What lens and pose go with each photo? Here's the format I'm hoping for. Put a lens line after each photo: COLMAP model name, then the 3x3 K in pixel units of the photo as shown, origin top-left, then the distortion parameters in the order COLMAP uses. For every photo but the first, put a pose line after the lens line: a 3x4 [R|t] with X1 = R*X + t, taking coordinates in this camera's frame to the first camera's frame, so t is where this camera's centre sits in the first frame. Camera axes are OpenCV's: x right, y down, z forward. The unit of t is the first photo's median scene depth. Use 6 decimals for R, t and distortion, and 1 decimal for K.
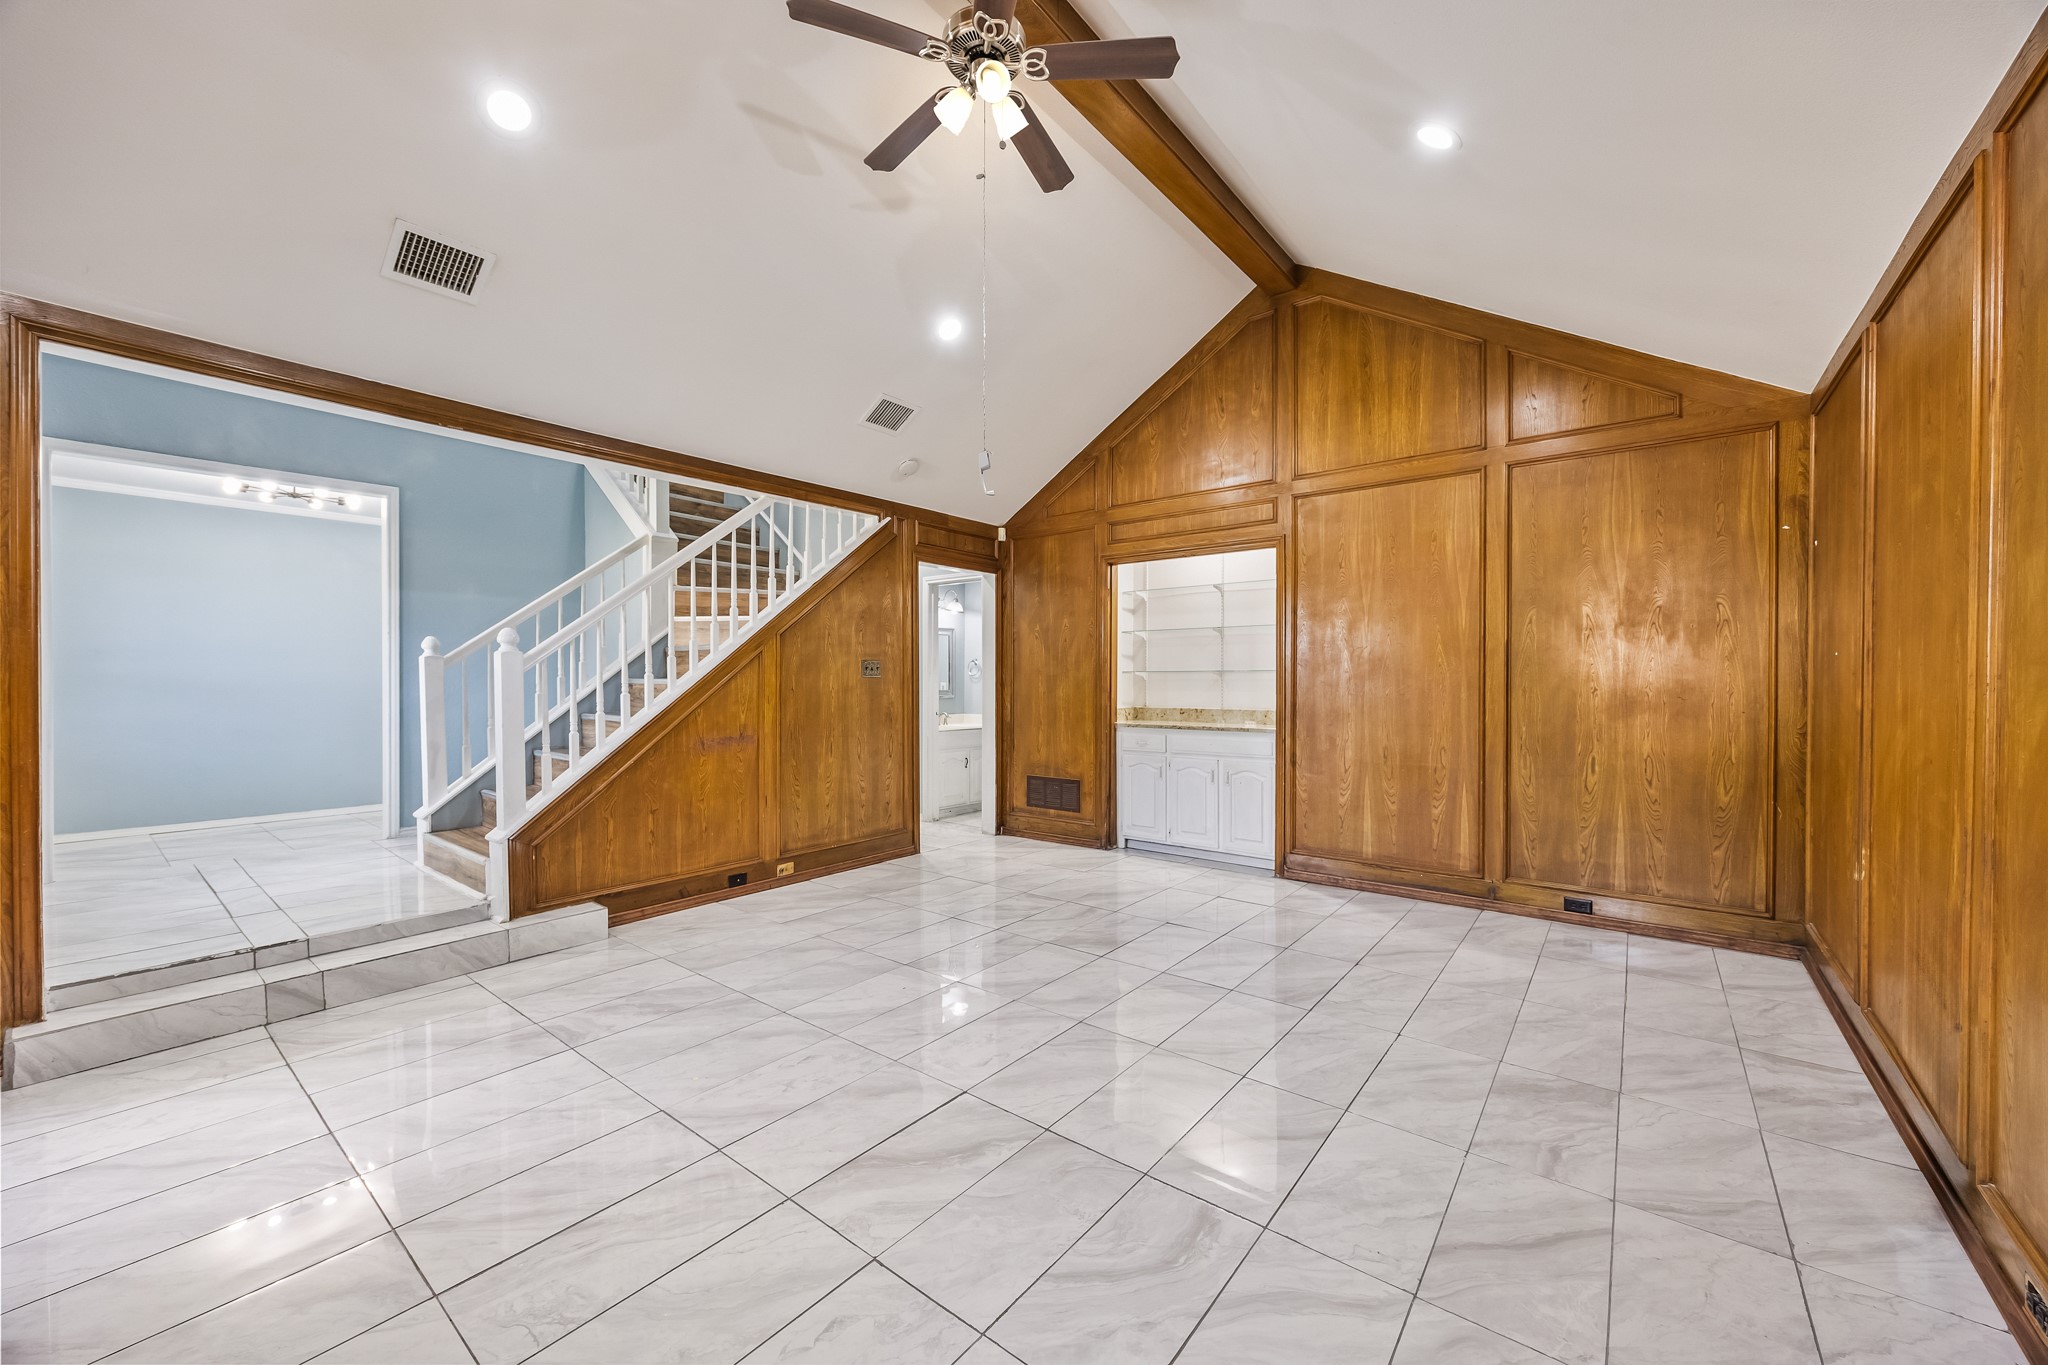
lens RADIAL K [[777.4, 0, 1029.7], [0, 777.4, 682.1], [0, 0, 1]] dist [-0.000738, -0.001863]
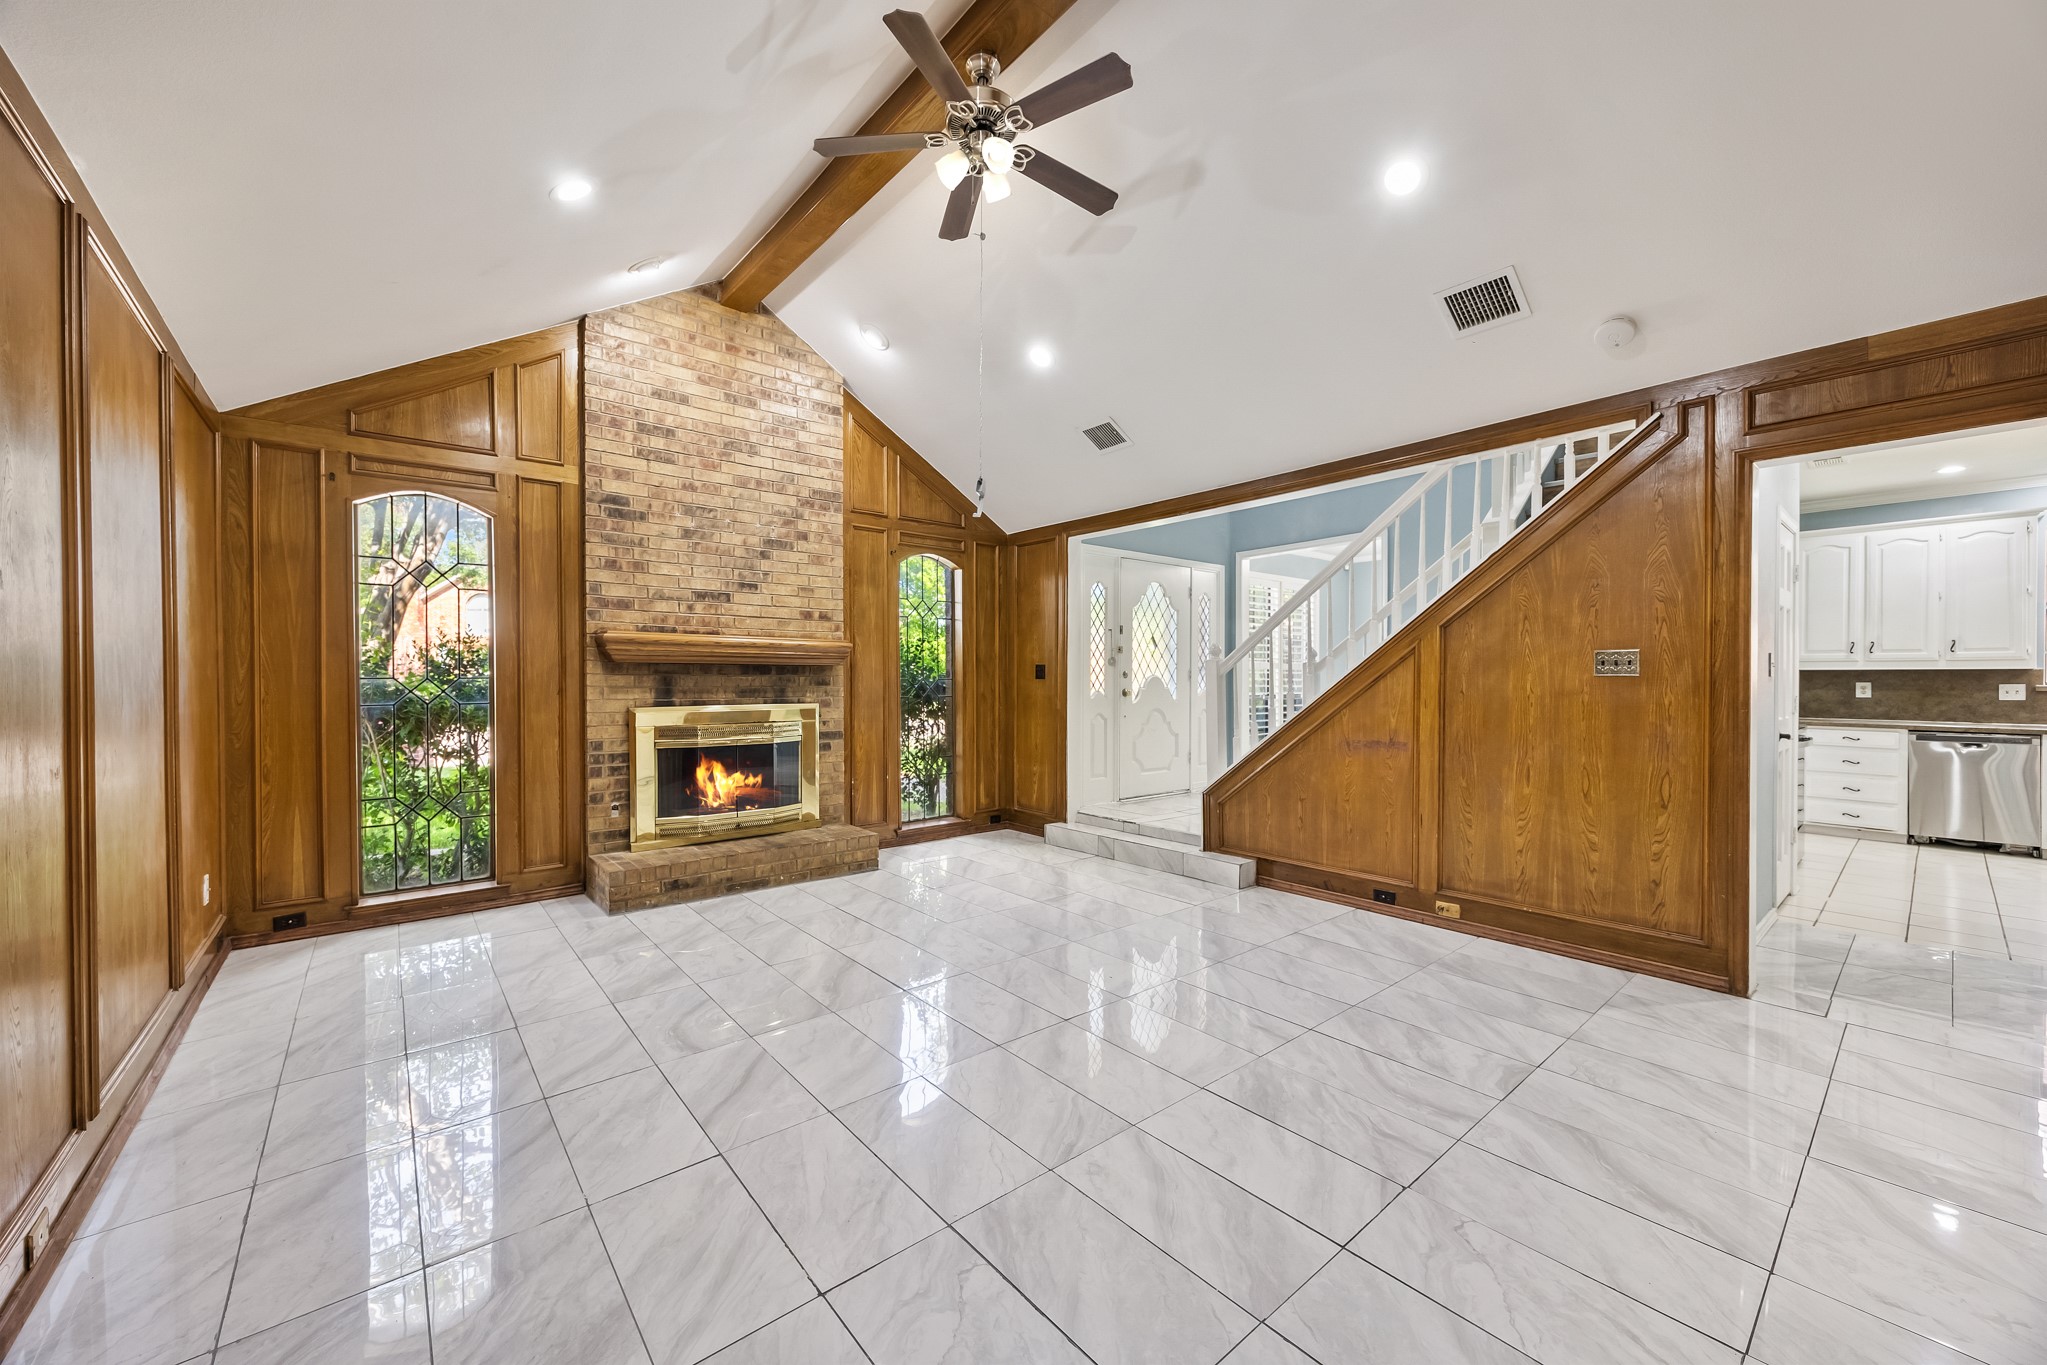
lens RADIAL K [[777.0, 0, 1029.2], [0, 777.0, 682.1], [0, 0, 1]] dist [-0.000738, -0.001863]
pose [[-0.202659, 0.003706, -0.979242, 0.609020], [-0.000847, 0.999992, 0.003960, -0.003865], [0.979249, 0.001632, -0.202654, 0.764675]]
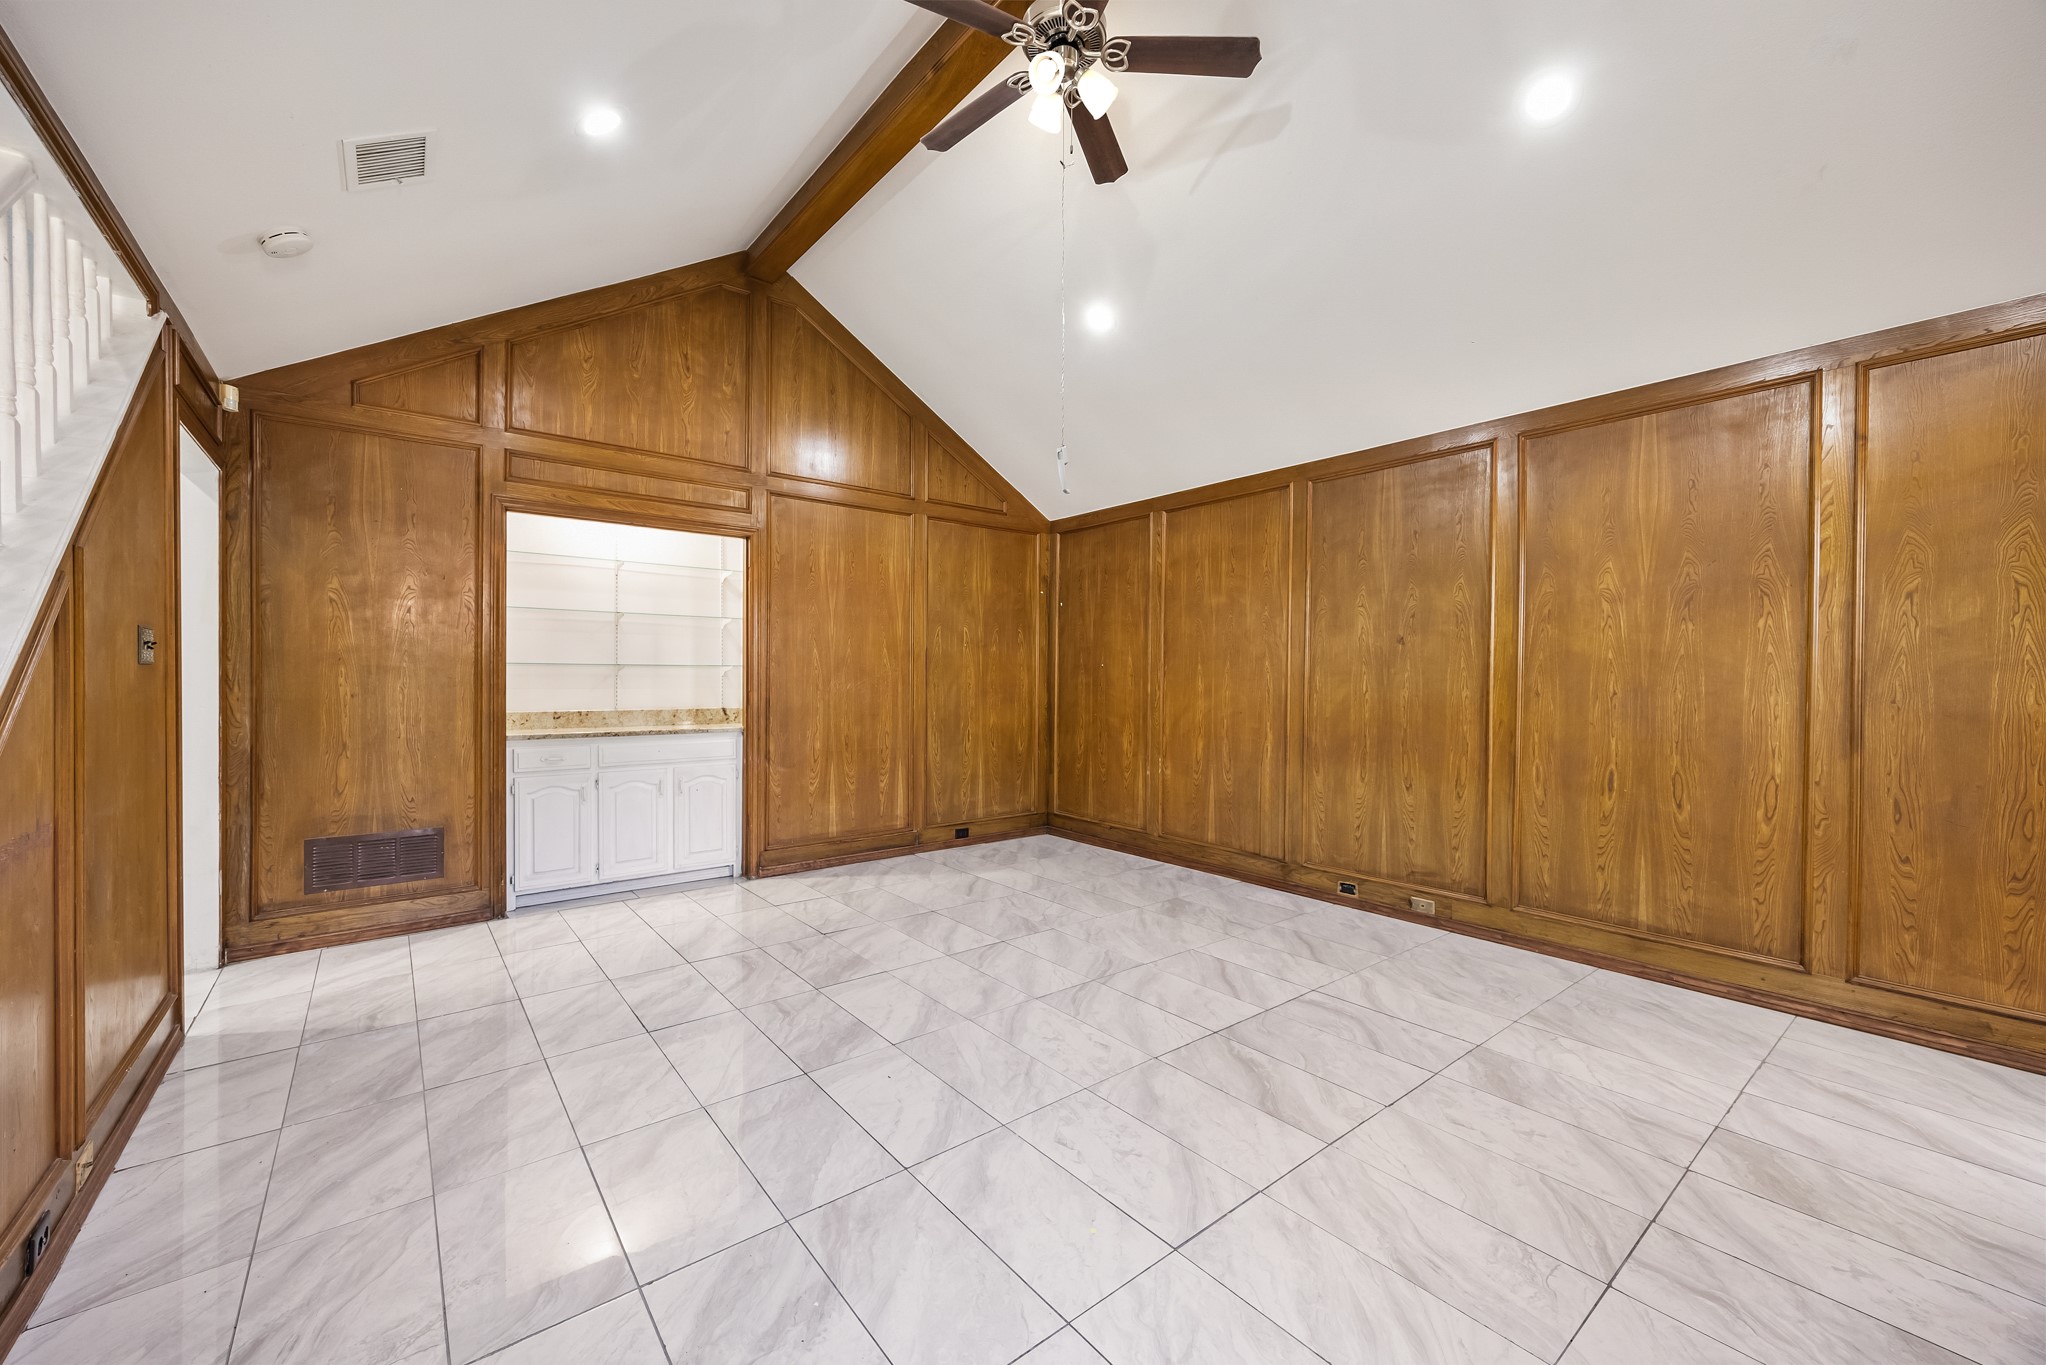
lens RADIAL K [[792.7, 0, 1027.4], [0, 792.7, 688.4], [0, 0, 1]] dist [0.001047, 0.000150]
pose [[0.221247, -0.009919, 0.975167, -0.618707], [-0.003883, 0.999931, 0.011052, 0.000007], [-0.975210, -0.006232, 0.221193, 0.482604]]
